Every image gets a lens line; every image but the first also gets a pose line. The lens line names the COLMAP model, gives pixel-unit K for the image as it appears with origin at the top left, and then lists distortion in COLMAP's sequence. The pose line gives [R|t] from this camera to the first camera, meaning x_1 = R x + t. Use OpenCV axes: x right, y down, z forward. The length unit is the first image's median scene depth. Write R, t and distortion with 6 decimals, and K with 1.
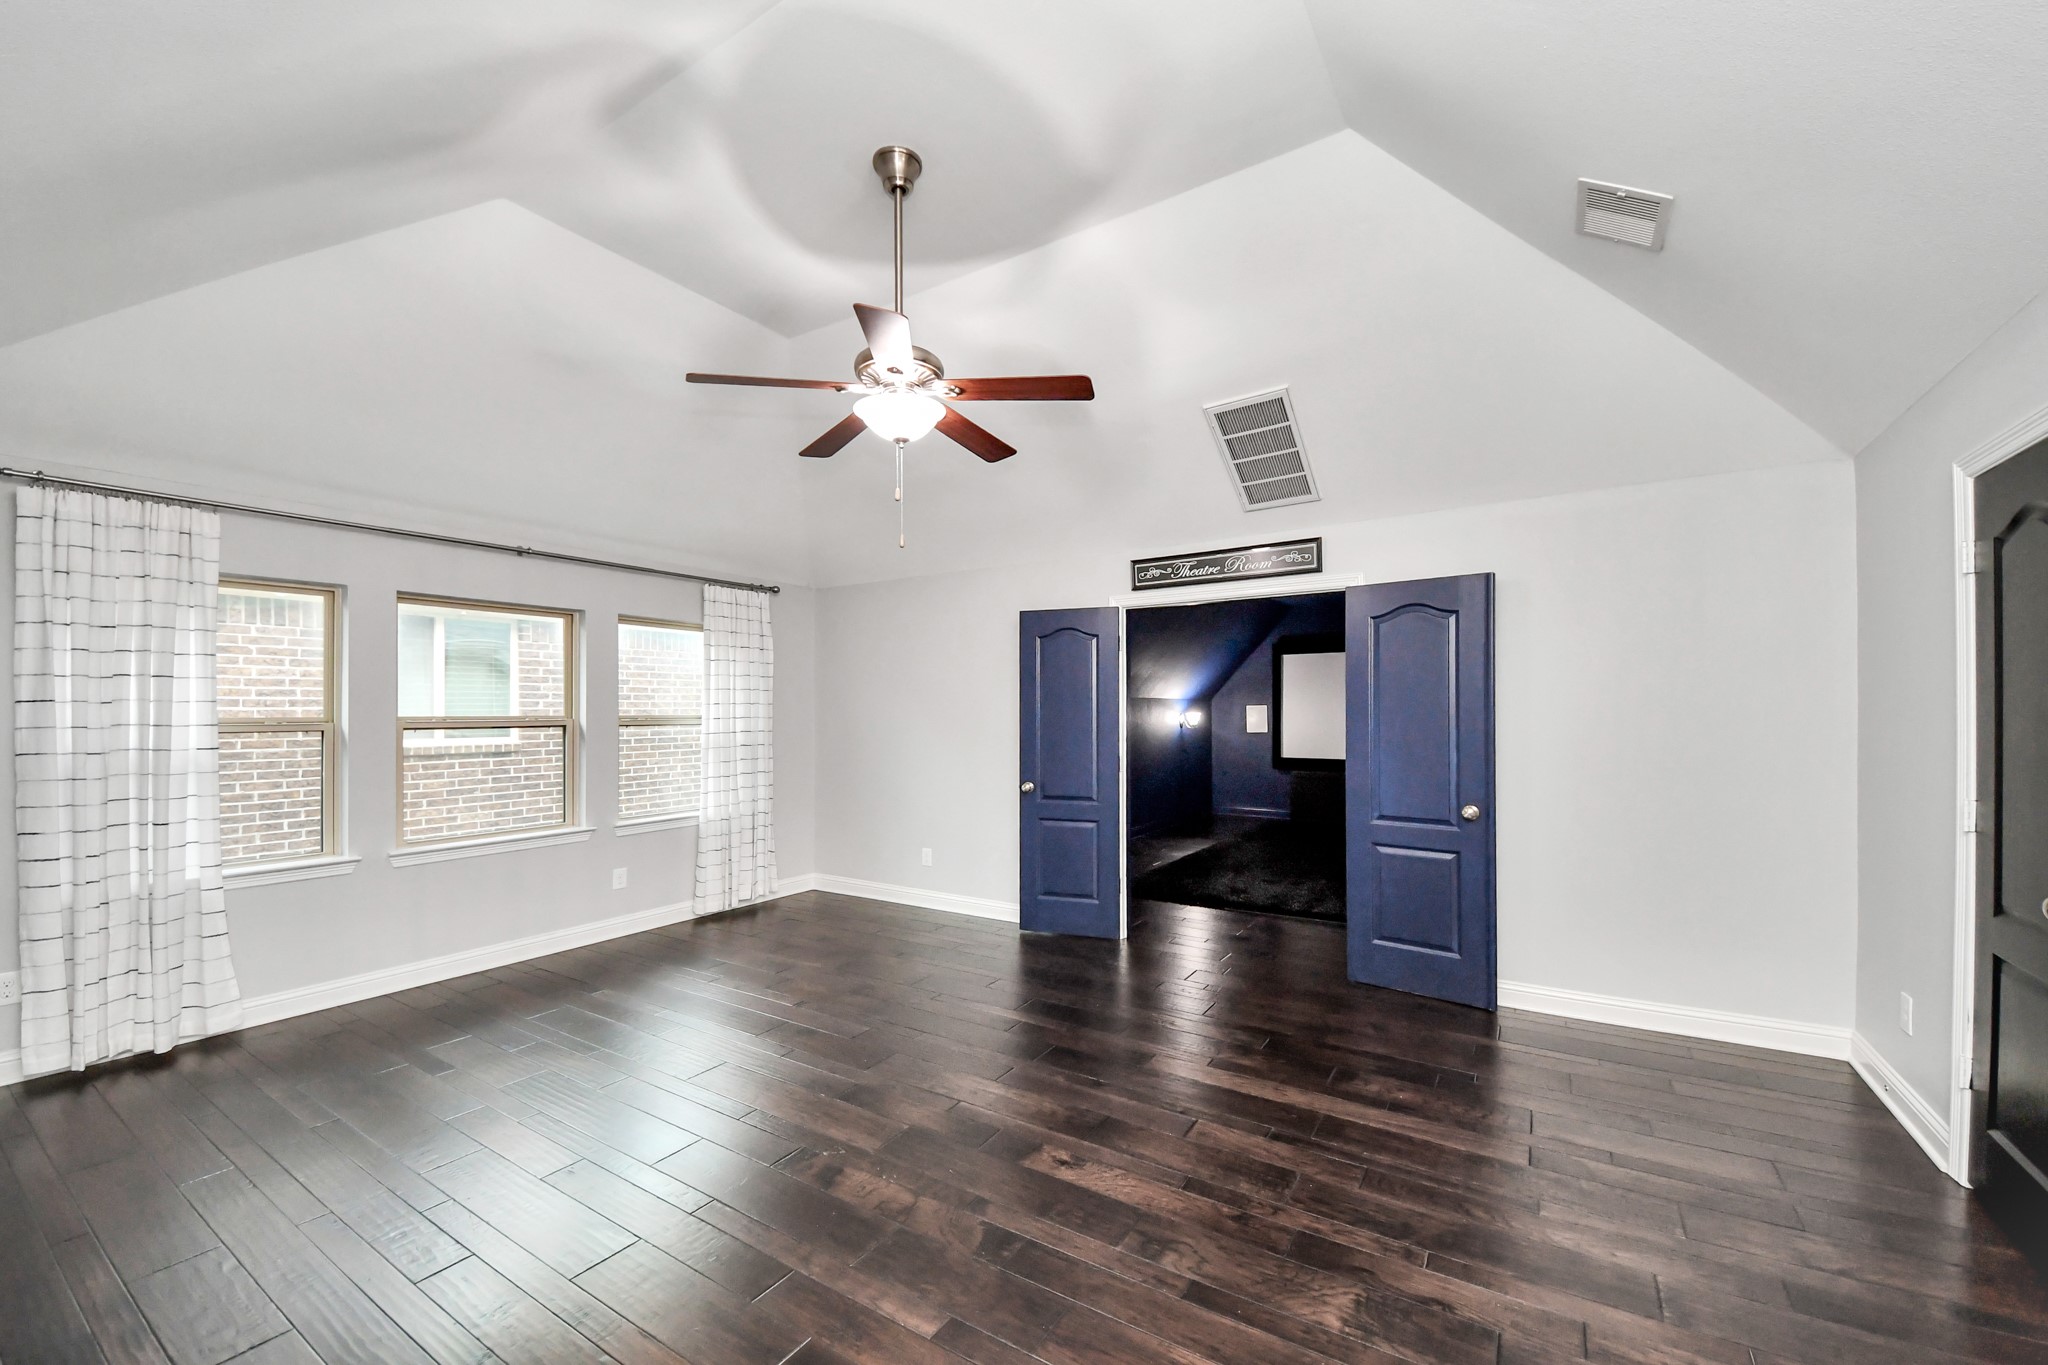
lens RADIAL K [[784.0, 0, 1072.9], [0, 784.0, 719.8], [0, 0, 1]] dist [0.013443, -0.000185]
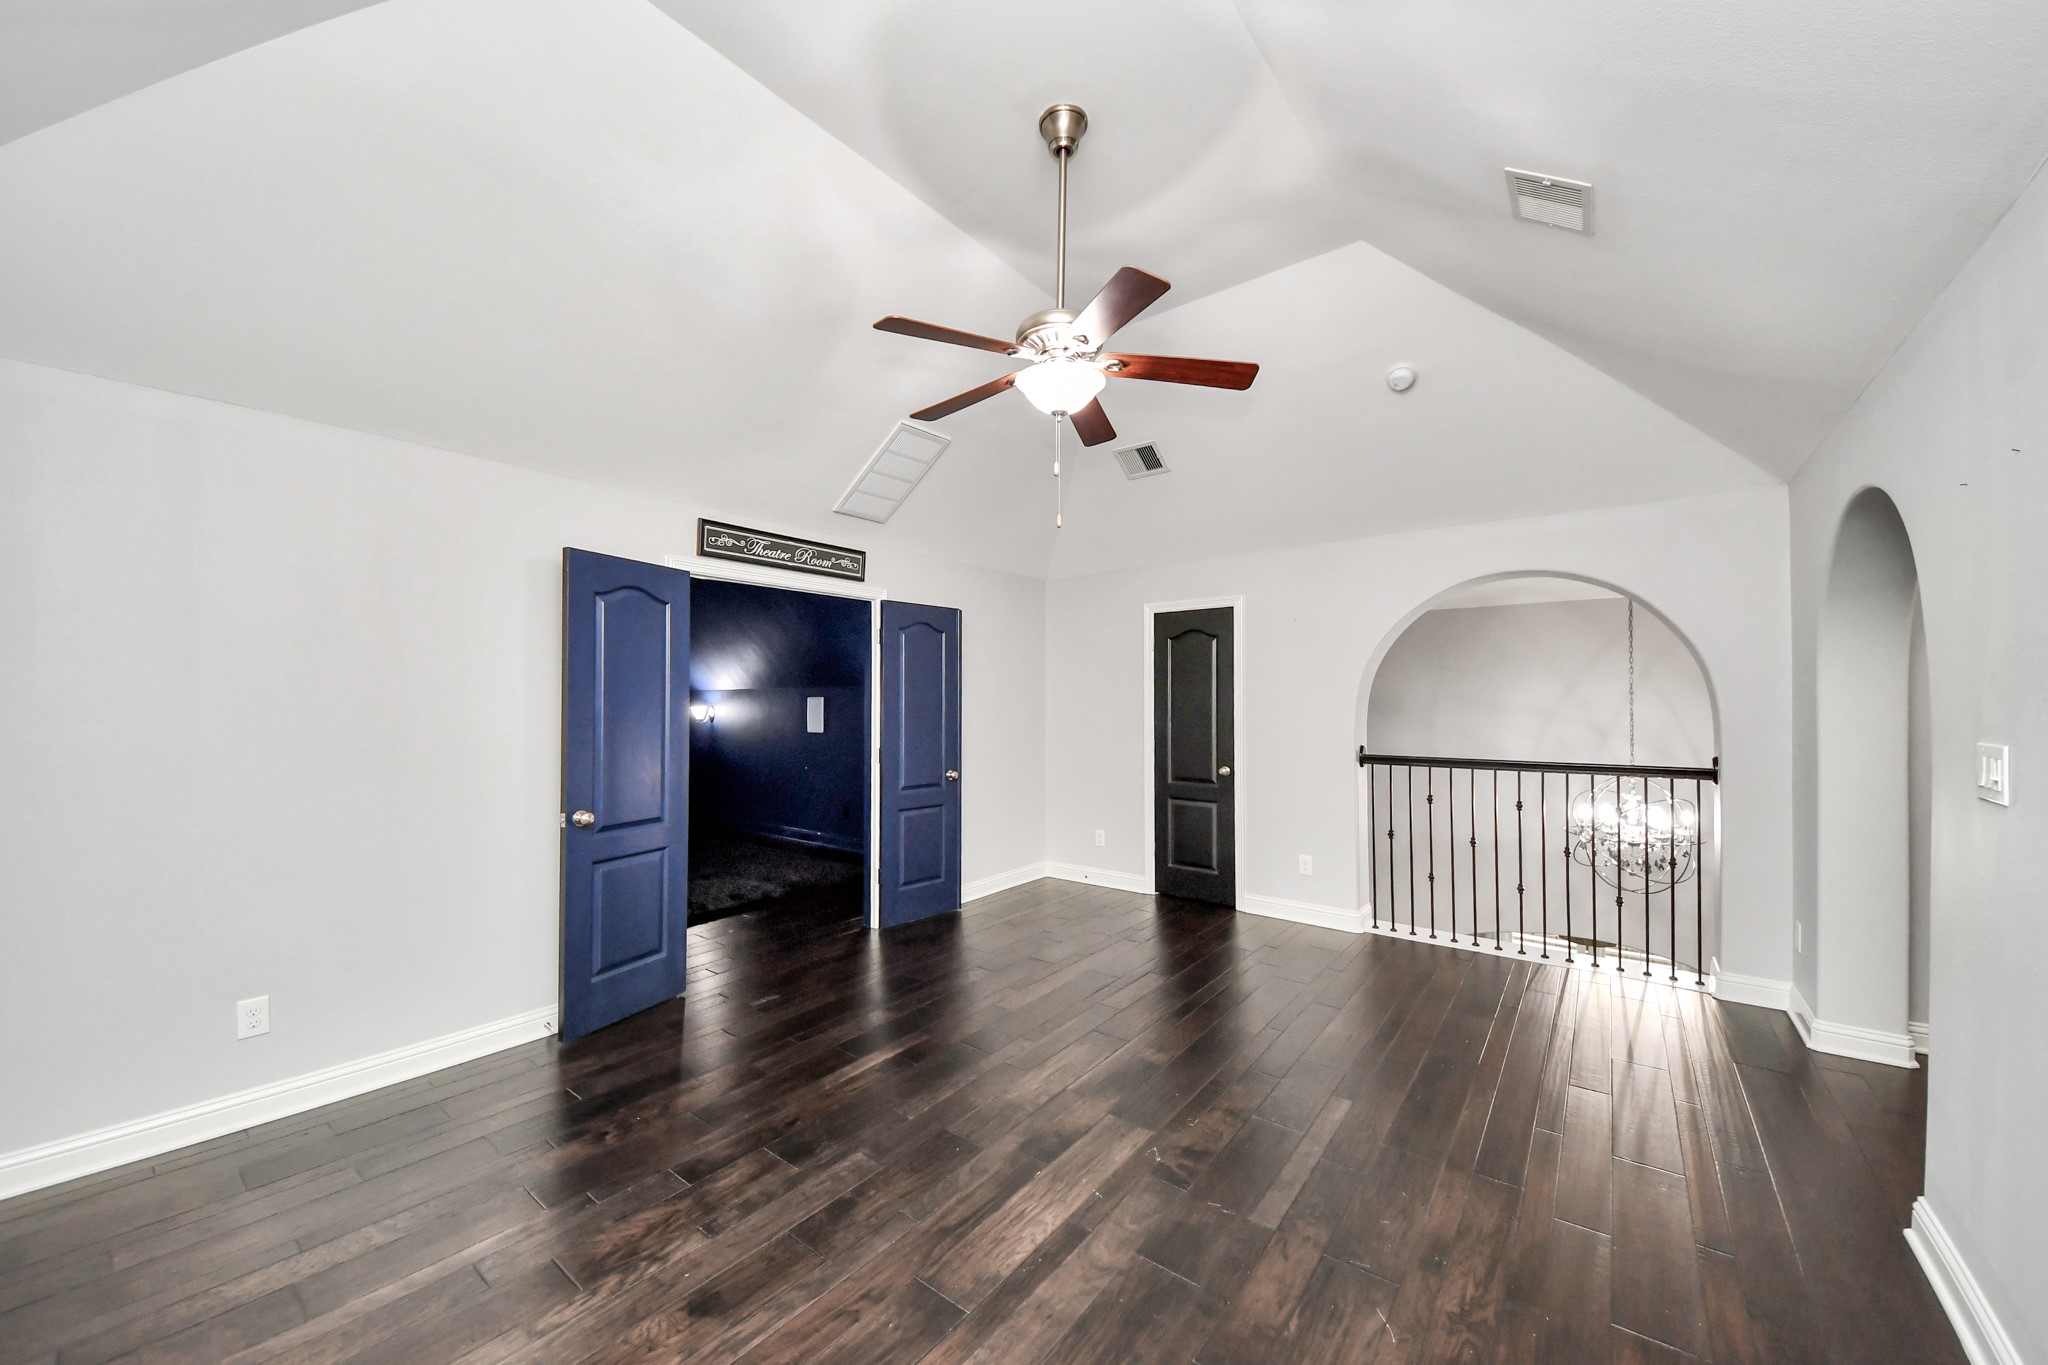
lens RADIAL K [[758.2, 0, 1026.4], [0, 758.2, 688.2], [0, 0, 1]] dist [-0.013551, -0.000295]
pose [[0.106615, 0.020279, 0.994094, -0.795919], [0.000214, 0.999792, -0.020418, -0.012055], [-0.994300, 0.002389, 0.106588, 0.687918]]
